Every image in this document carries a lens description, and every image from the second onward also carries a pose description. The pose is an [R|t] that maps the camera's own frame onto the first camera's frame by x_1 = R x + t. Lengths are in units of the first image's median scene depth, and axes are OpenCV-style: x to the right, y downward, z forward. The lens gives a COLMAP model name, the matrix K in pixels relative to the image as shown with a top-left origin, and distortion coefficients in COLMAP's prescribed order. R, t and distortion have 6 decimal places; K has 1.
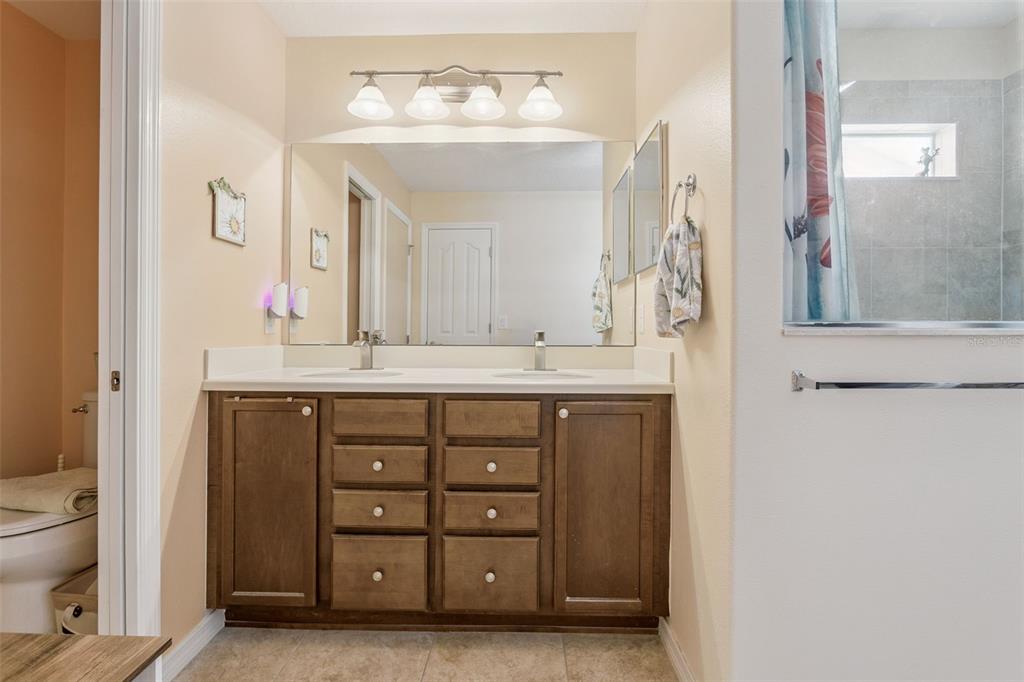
lens RADIAL K [[497.1, 0, 513.1], [0, 497.1, 329.7], [0, 0, 1]] dist [0.002776, -0.001092]
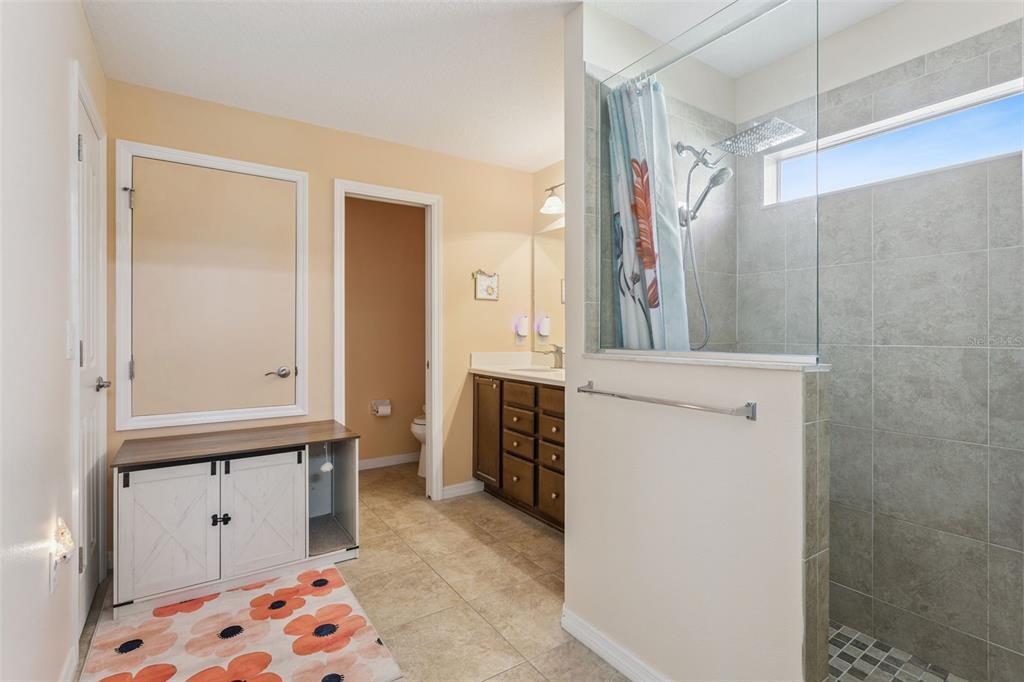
lens RADIAL K [[497.1, 0, 513.1], [0, 497.1, 329.7], [0, 0, 1]] dist [0.002776, -0.001092]
pose [[0.574541, -0.007765, -0.818439, 1.208313], [0.003429, 0.999969, -0.007081, -0.044122], [0.818468, 0.001262, 0.574550, -0.062057]]
